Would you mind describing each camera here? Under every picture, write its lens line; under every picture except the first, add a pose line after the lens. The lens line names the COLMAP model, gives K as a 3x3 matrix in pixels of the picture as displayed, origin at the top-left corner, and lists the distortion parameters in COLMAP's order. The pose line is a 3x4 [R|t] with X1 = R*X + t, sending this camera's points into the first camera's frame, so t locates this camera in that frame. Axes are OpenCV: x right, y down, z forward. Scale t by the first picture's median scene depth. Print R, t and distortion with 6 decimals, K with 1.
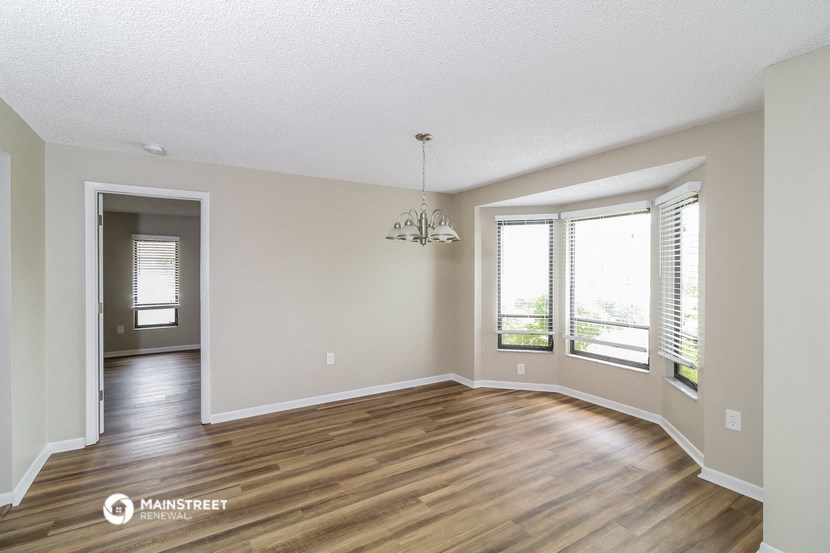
lens RADIAL K [[392.9, 0, 412.8], [0, 392.9, 275.0], [0, 0, 1]] dist [0.000794, -0.000080]
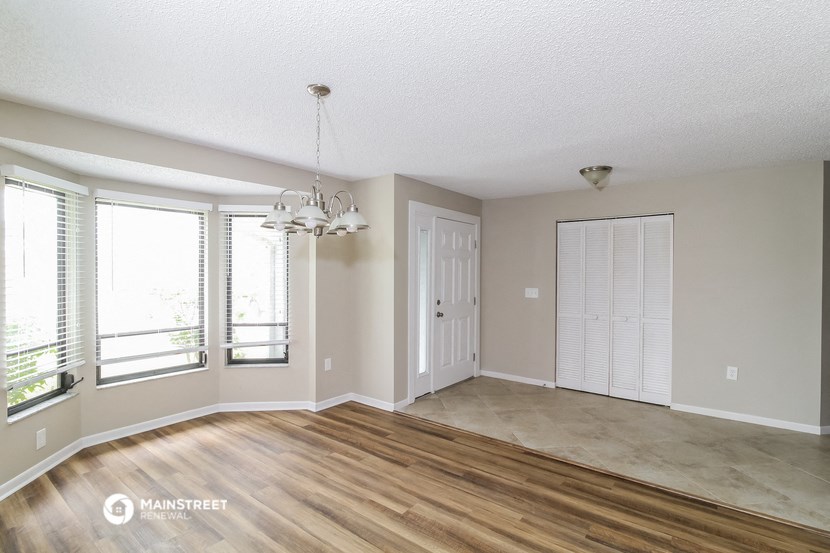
lens RADIAL K [[392.9, 0, 412.8], [0, 392.9, 275.0], [0, 0, 1]] dist [0.000794, -0.000080]
pose [[-0.344442, -0.007017, 0.938781, -0.610161], [-0.002616, 0.999975, 0.006515, -0.011151], [-0.938804, -0.000212, -0.344452, 0.901713]]
